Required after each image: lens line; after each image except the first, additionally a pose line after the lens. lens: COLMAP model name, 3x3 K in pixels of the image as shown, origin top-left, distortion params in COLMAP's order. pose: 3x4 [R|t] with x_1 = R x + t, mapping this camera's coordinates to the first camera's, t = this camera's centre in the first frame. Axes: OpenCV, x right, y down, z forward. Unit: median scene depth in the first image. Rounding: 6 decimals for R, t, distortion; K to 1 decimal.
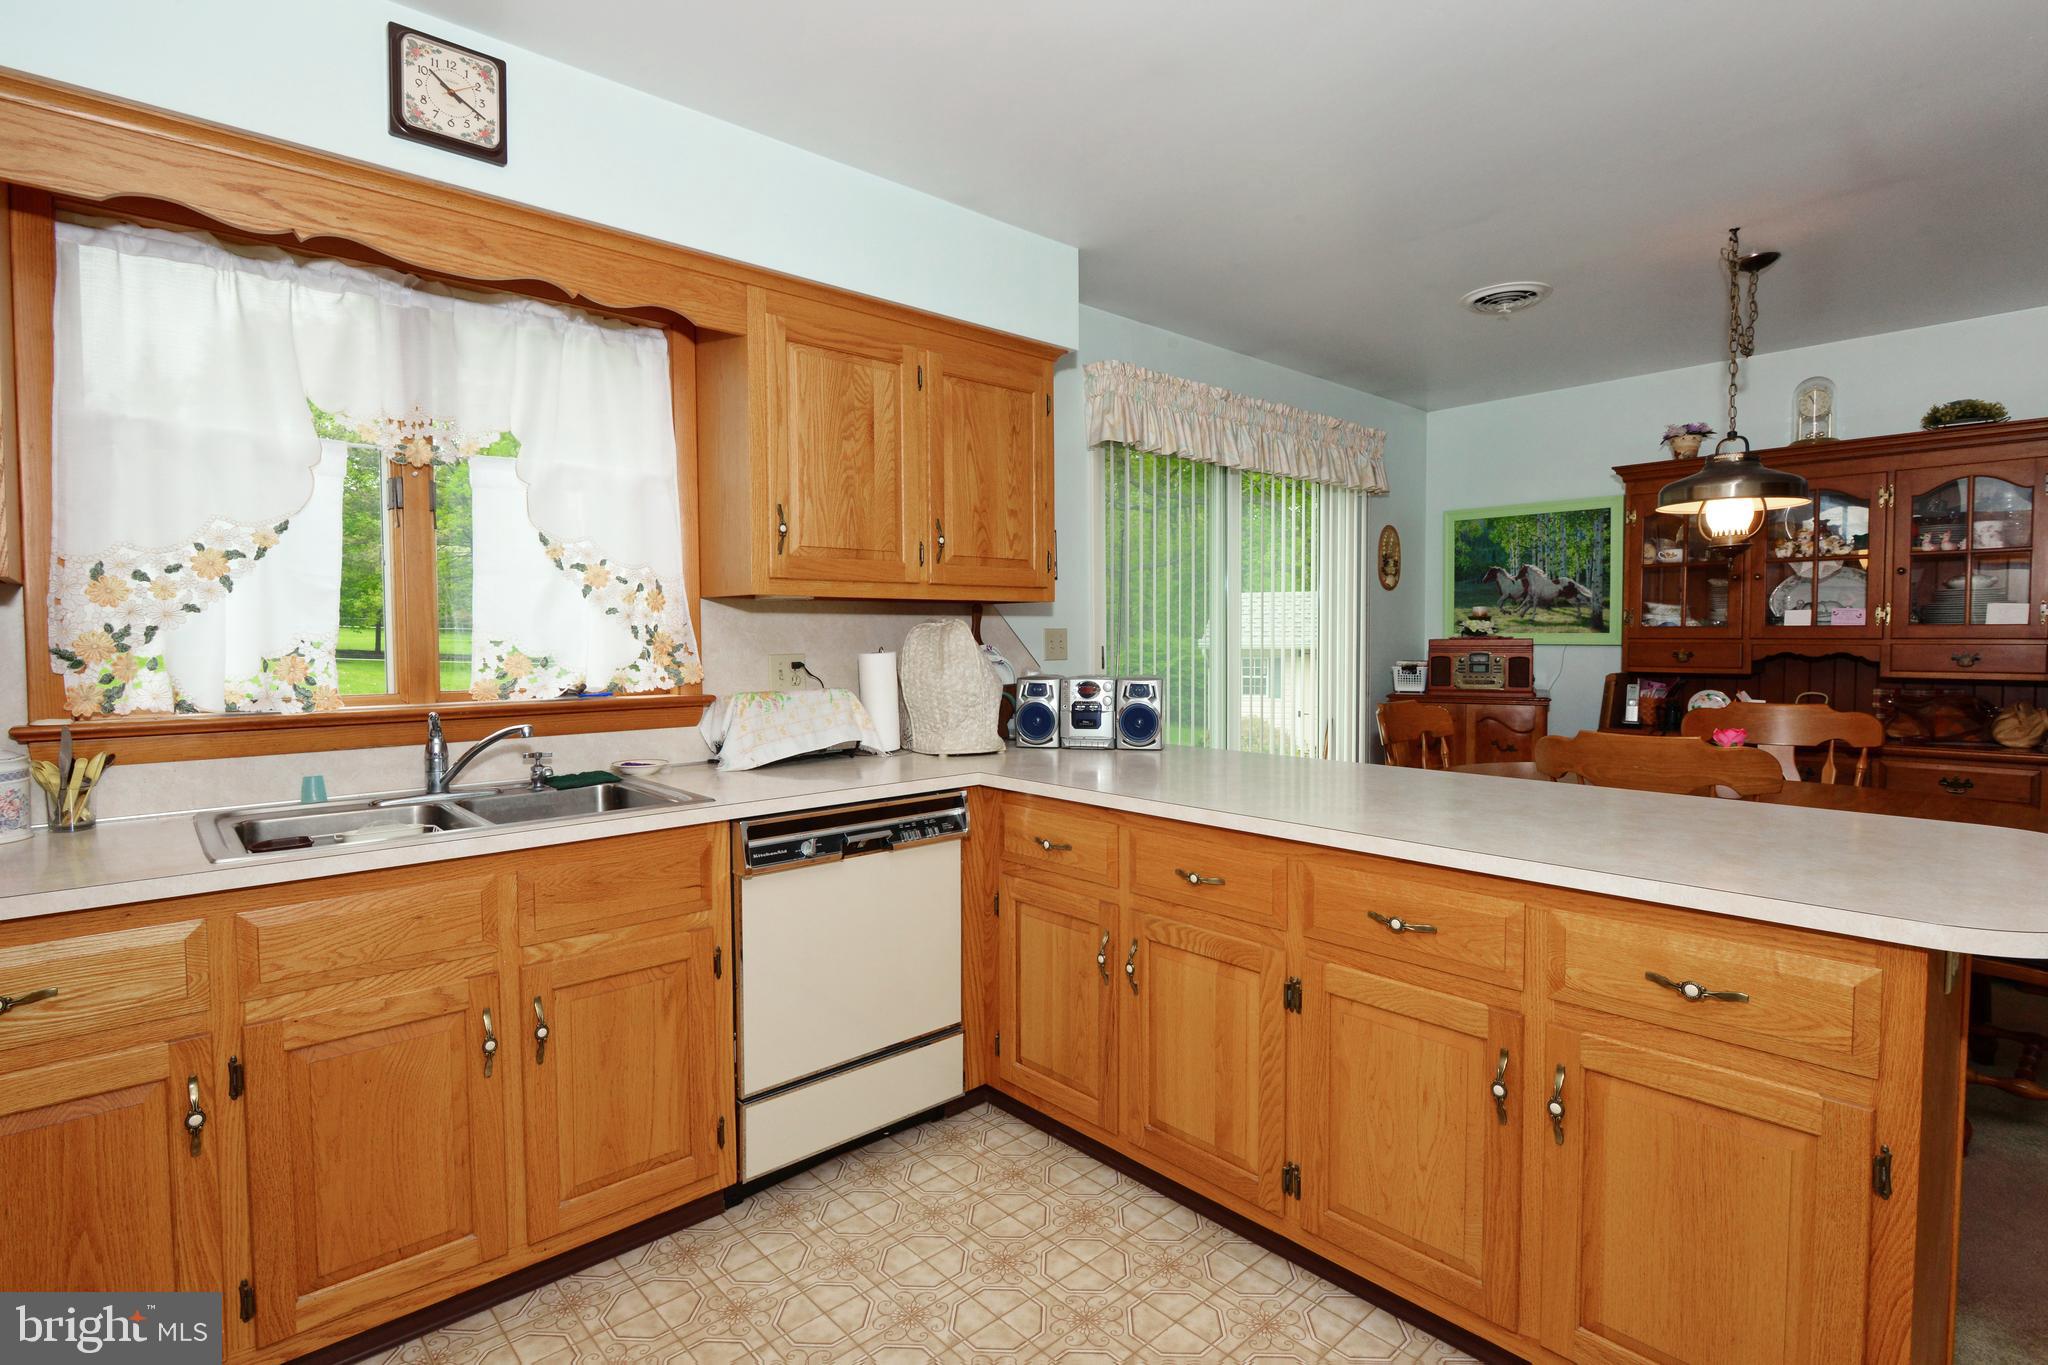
lens RADIAL K [[995.5, 0, 1034.3], [0, 995.5, 670.3], [0, 0, 1]] dist [-0.003763, -0.000504]
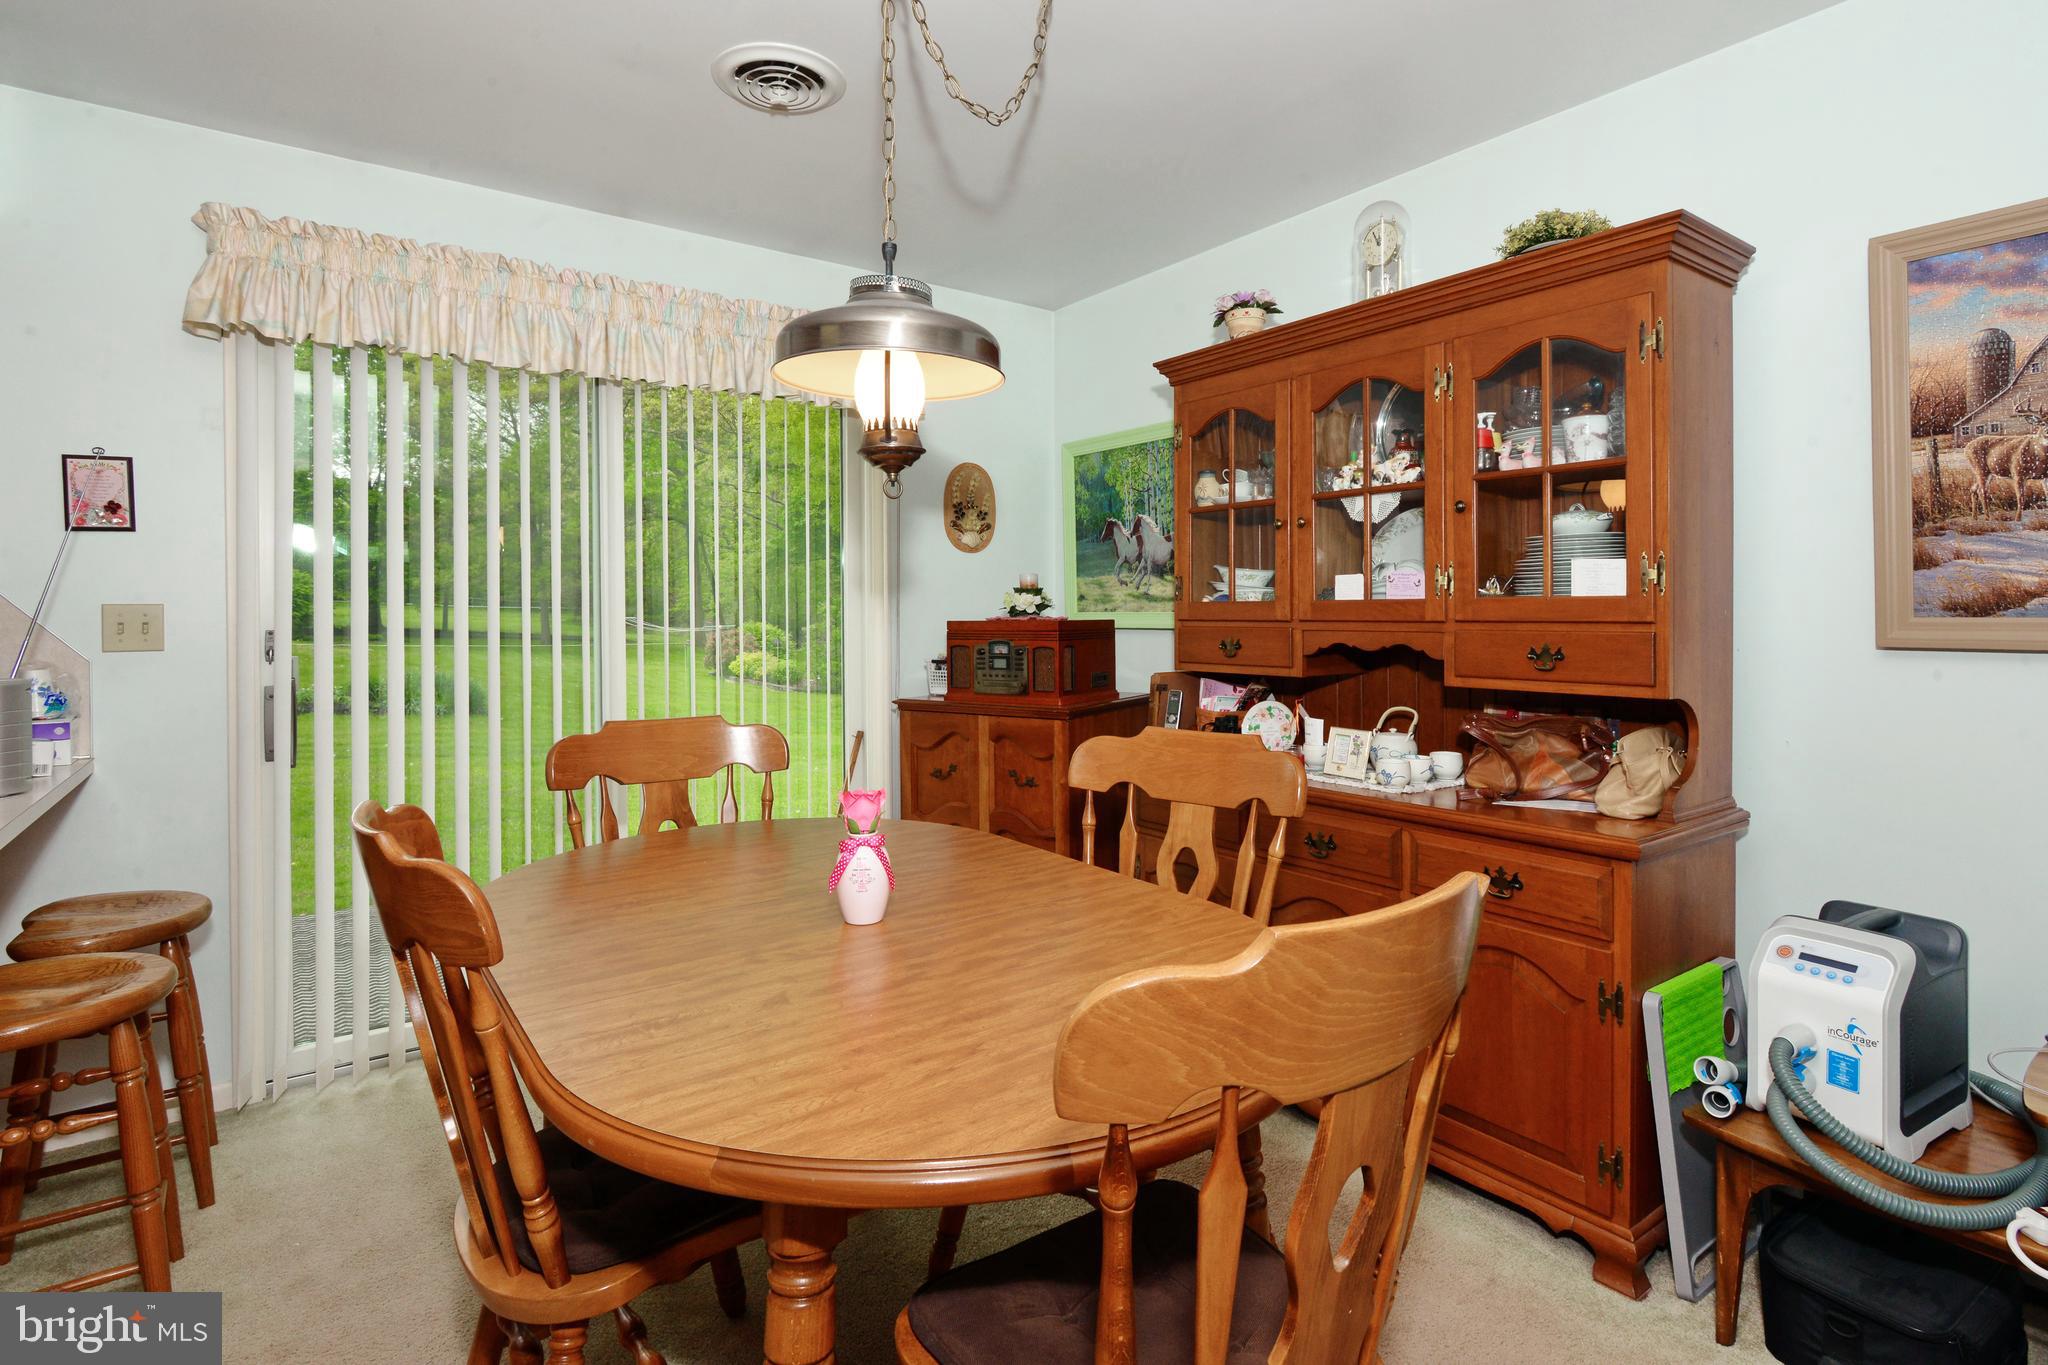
lens RADIAL K [[1031.6, 0, 1032.5], [0, 1031.6, 608.1], [0, 0, 1]] dist [-0.003522, -0.000390]
pose [[0.994550, 0.001091, -0.104251, 0.961503], [-0.005299, 0.999182, -0.040099, -0.020403], [0.104122, 0.040433, 0.993742, 0.520897]]
